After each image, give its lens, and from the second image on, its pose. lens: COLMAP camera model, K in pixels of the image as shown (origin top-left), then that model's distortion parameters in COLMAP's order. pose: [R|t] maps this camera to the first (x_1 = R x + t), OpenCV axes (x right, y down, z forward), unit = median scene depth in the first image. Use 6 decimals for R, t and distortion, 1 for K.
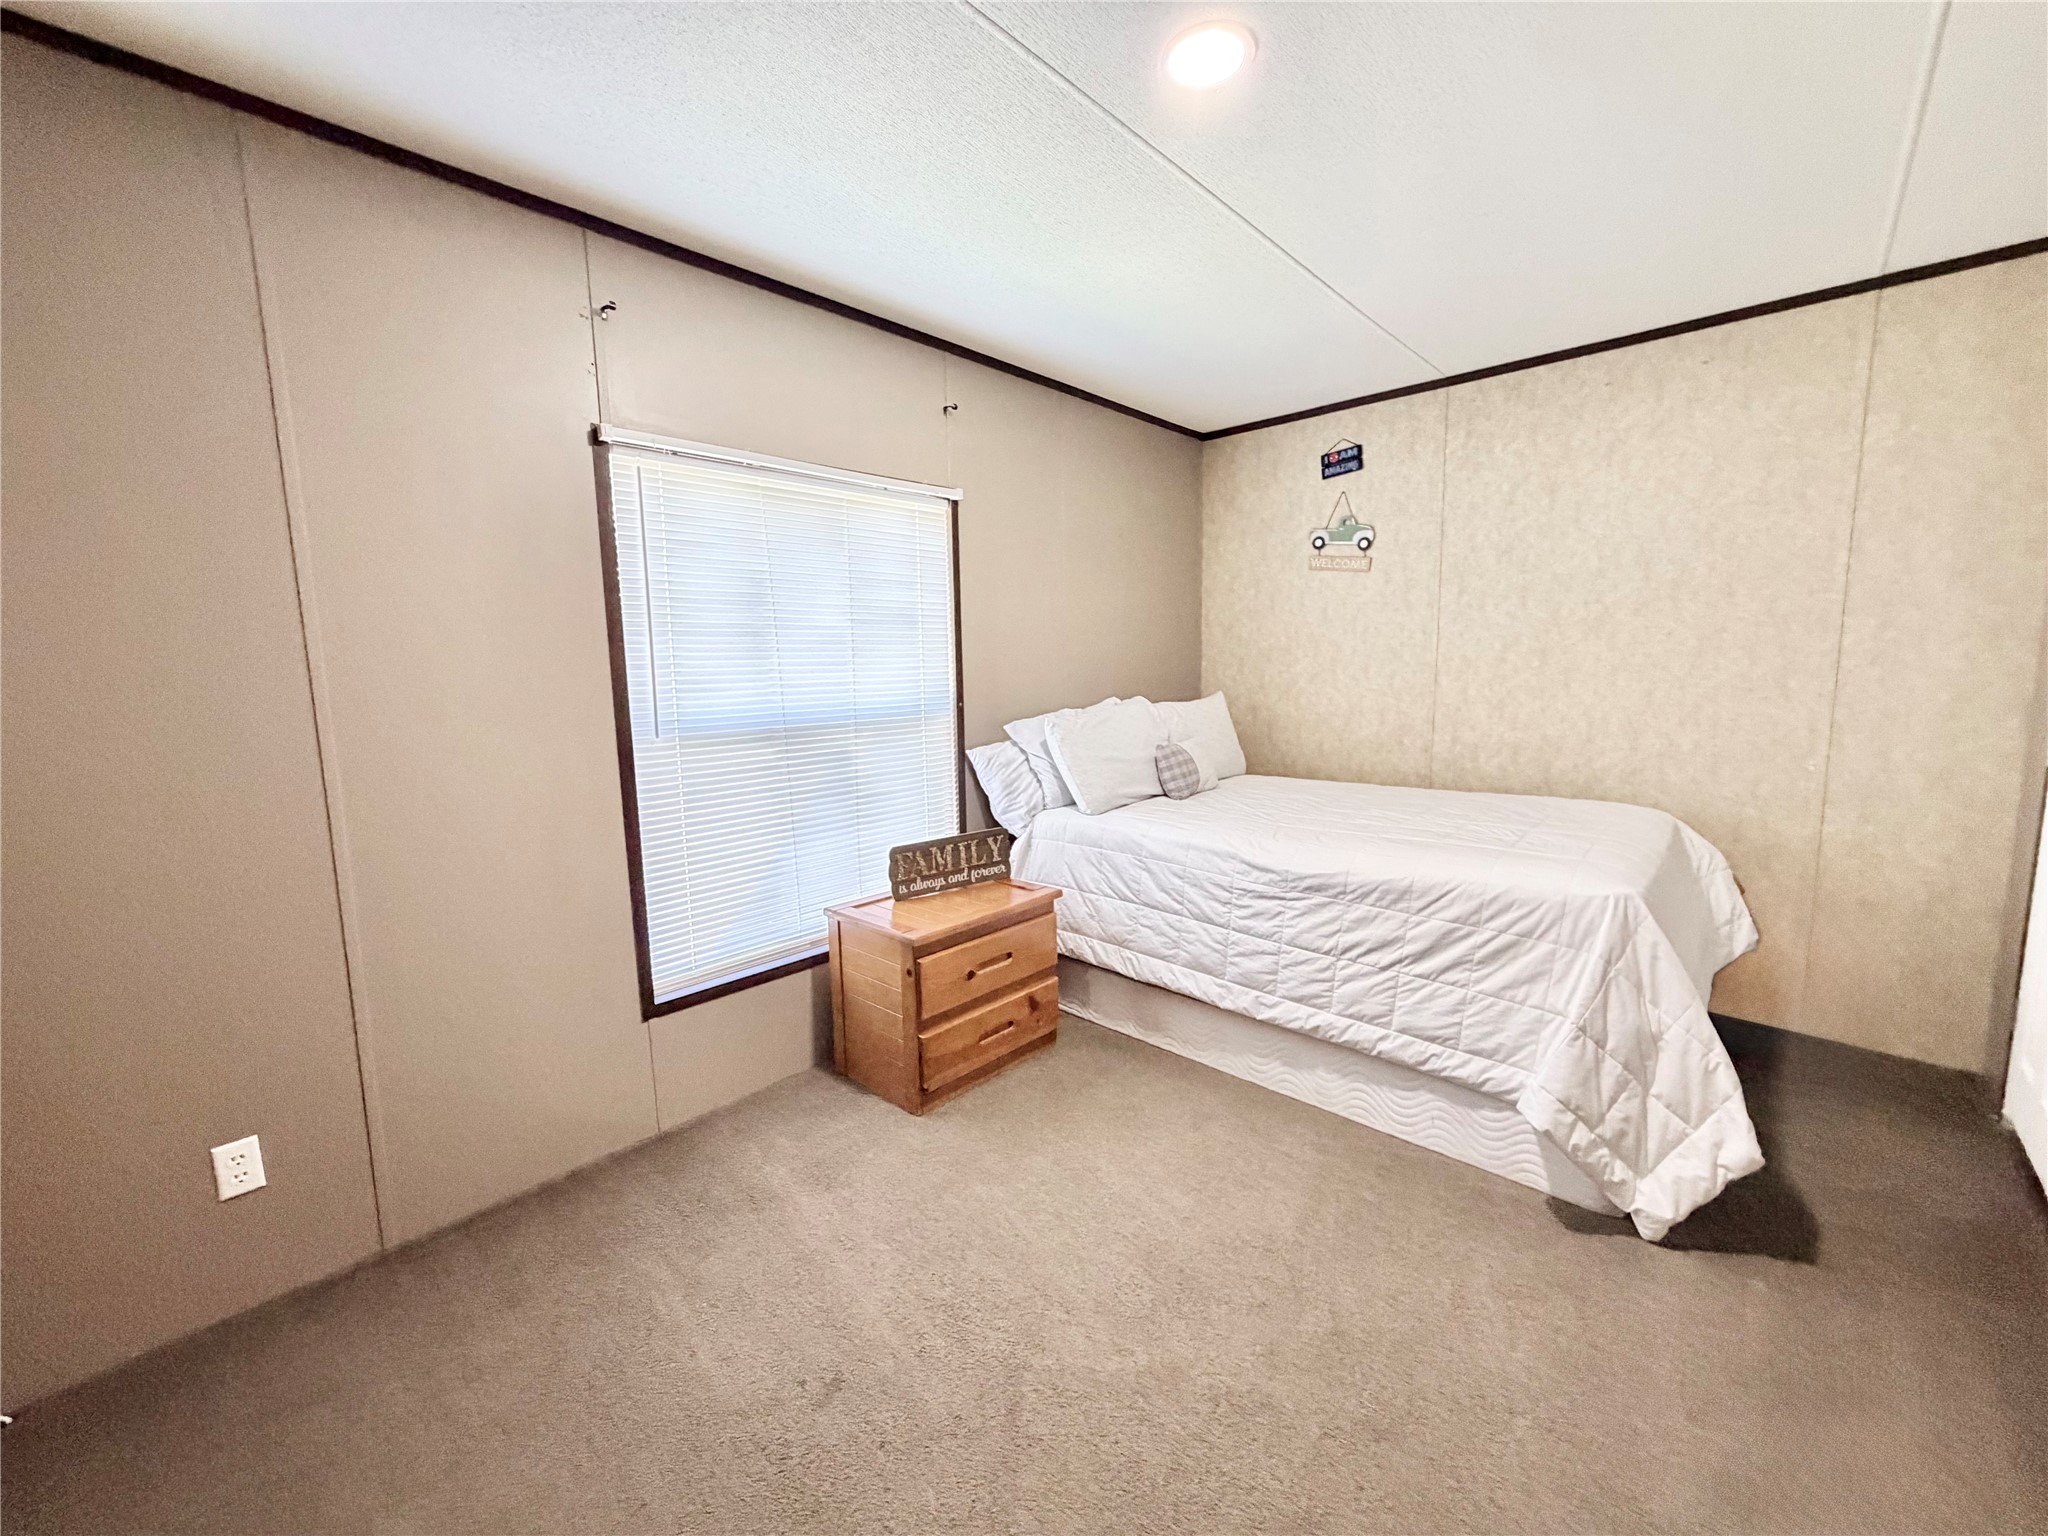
lens RADIAL K [[817.9, 0, 1029.5], [0, 817.9, 756.6], [0, 0, 1]] dist [0.000408, -0.000233]
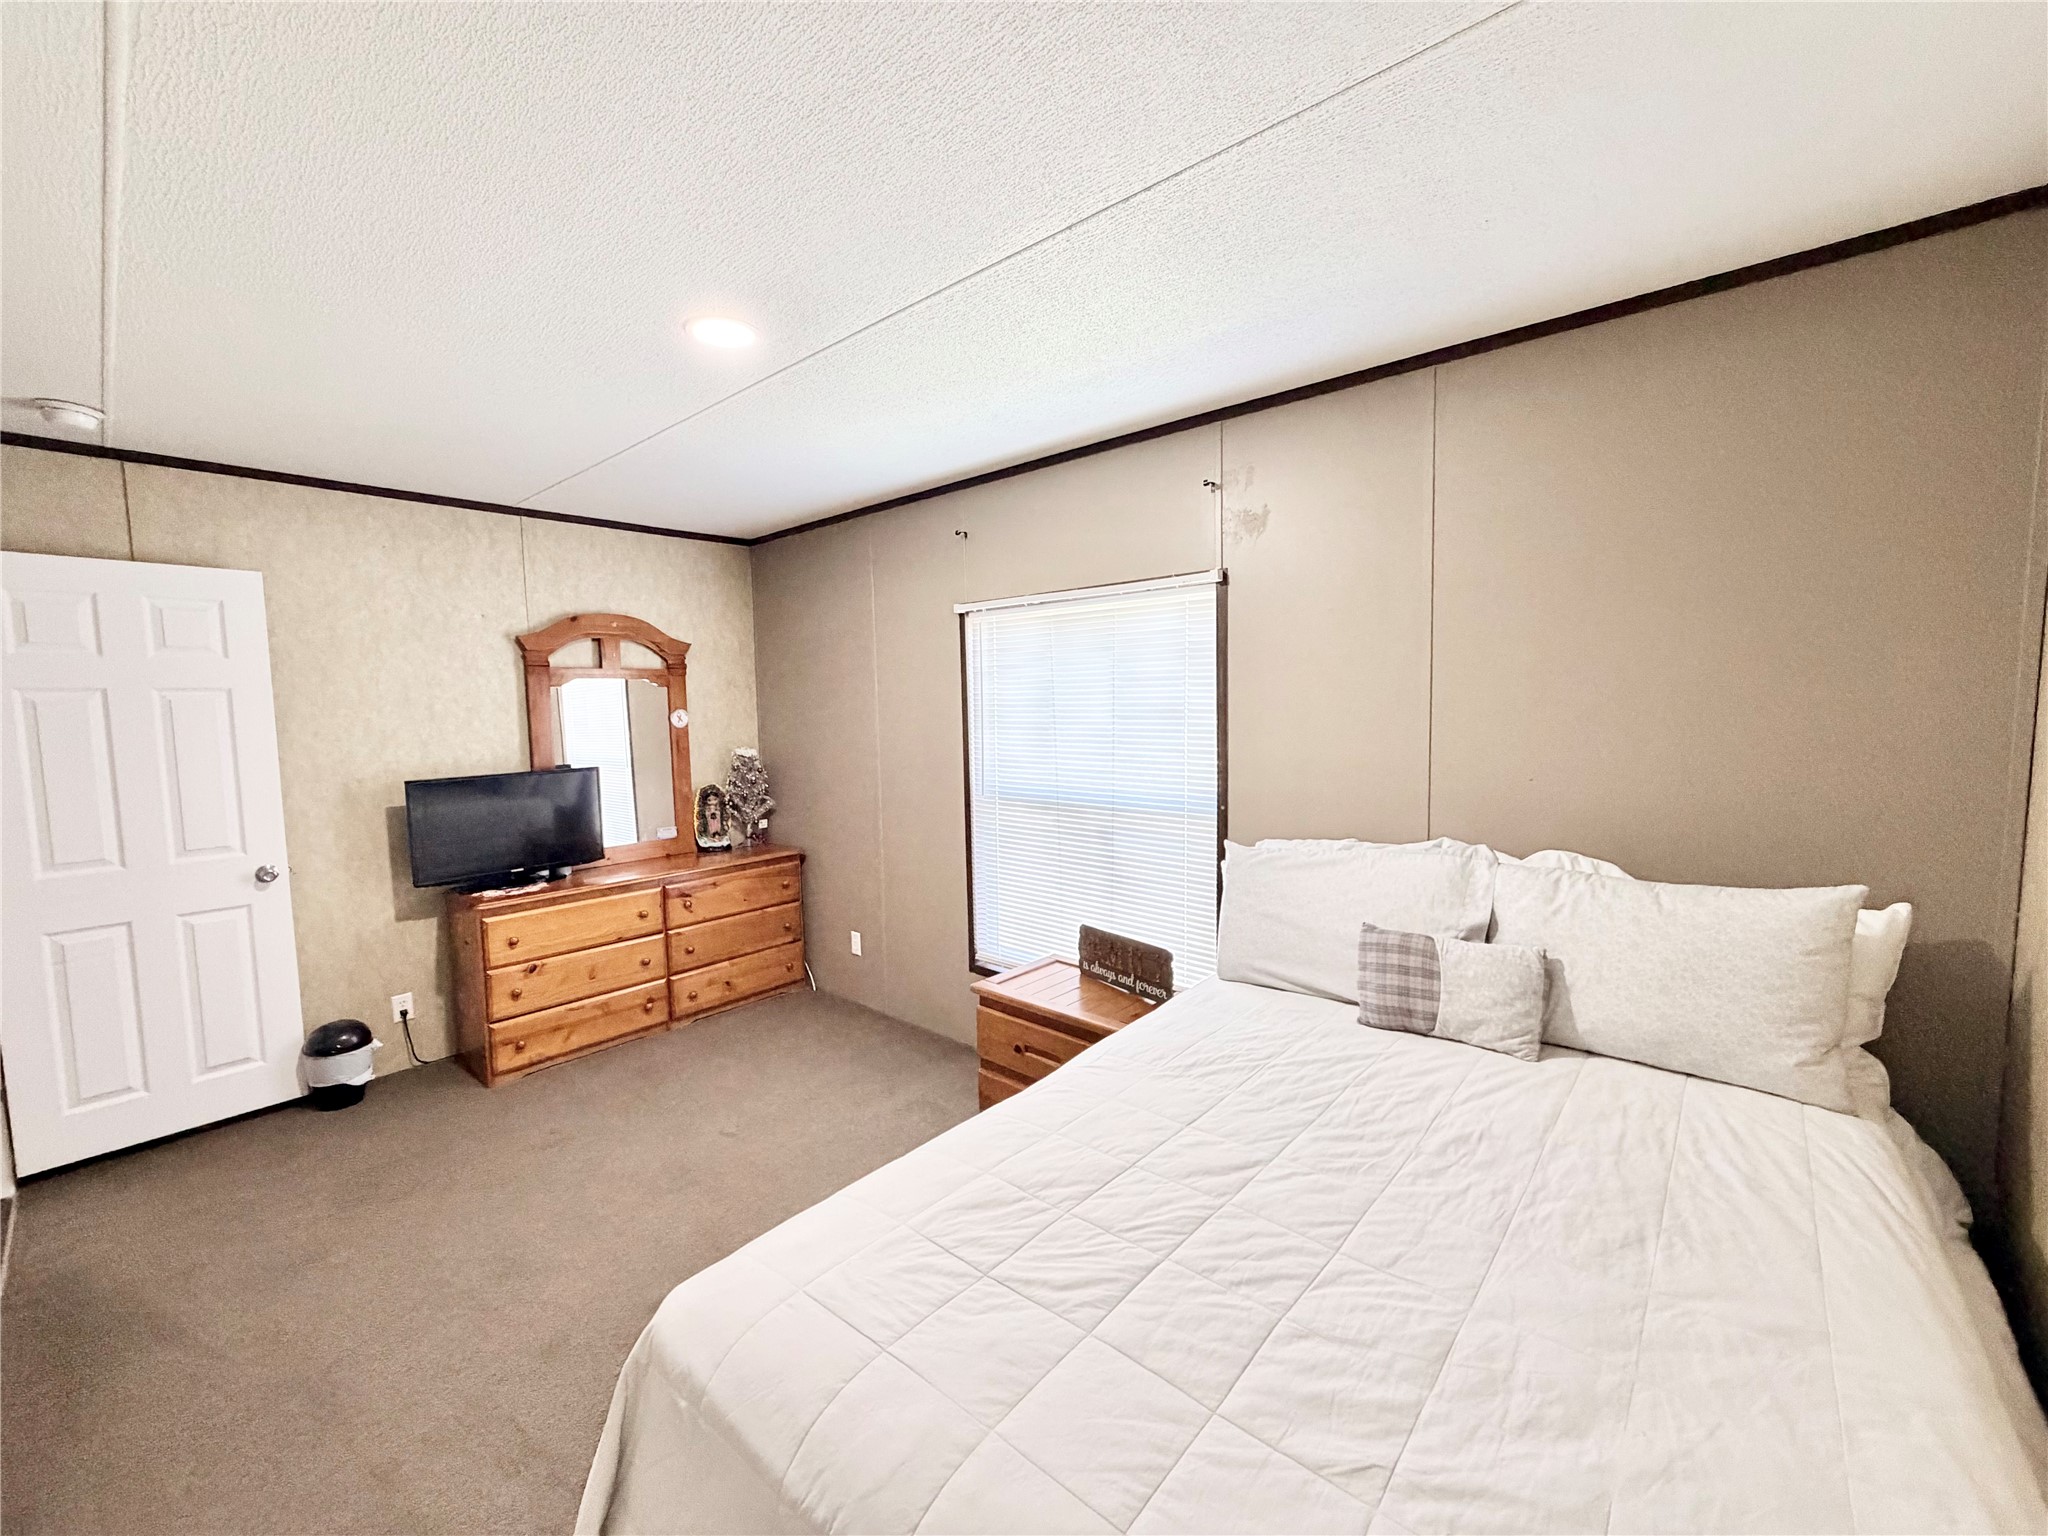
lens RADIAL K [[817.9, 0, 1030.4], [0, 817.9, 767.3], [0, 0, 1]] dist [0.000408, -0.000233]
pose [[0.027231, 0.100436, -0.994571, 0.941248], [-0.105548, 0.989667, 0.097050, -0.205191], [0.994041, 0.102333, 0.037550, 0.904173]]
